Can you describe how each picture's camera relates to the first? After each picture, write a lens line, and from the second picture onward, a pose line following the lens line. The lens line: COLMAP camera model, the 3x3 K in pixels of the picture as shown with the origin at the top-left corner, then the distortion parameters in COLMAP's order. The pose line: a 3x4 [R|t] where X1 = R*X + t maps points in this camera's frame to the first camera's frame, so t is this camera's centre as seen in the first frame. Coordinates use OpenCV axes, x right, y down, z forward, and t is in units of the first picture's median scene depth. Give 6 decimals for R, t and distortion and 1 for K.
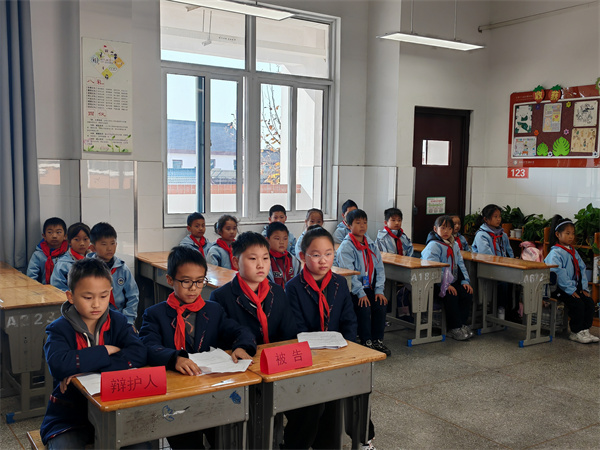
lens RADIAL K [[660.9, 0, 300.6], [0, 660.9, 226.0], [0, 0, 1]] dist [-0.008533, 0.000000]
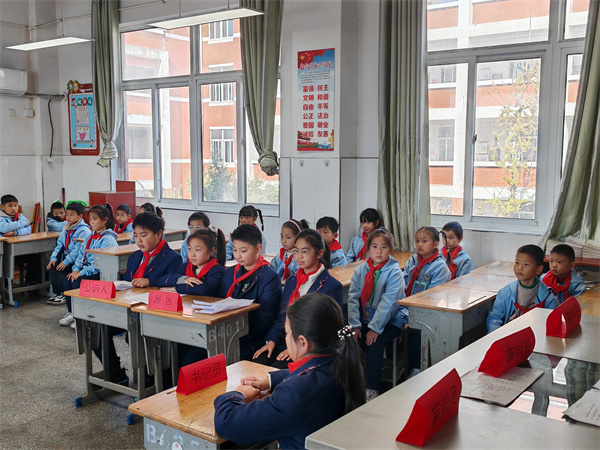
lens RADIAL K [[660.9, 0, 300.3], [0, 660.9, 225.0], [0, 0, 1]] dist [-0.008533, 0.000000]
pose [[0.348643, 0.071920, -0.934492, 1.048706], [-0.075474, 0.995968, 0.048494, -0.051485], [0.934212, 0.053622, 0.352665, 0.792313]]
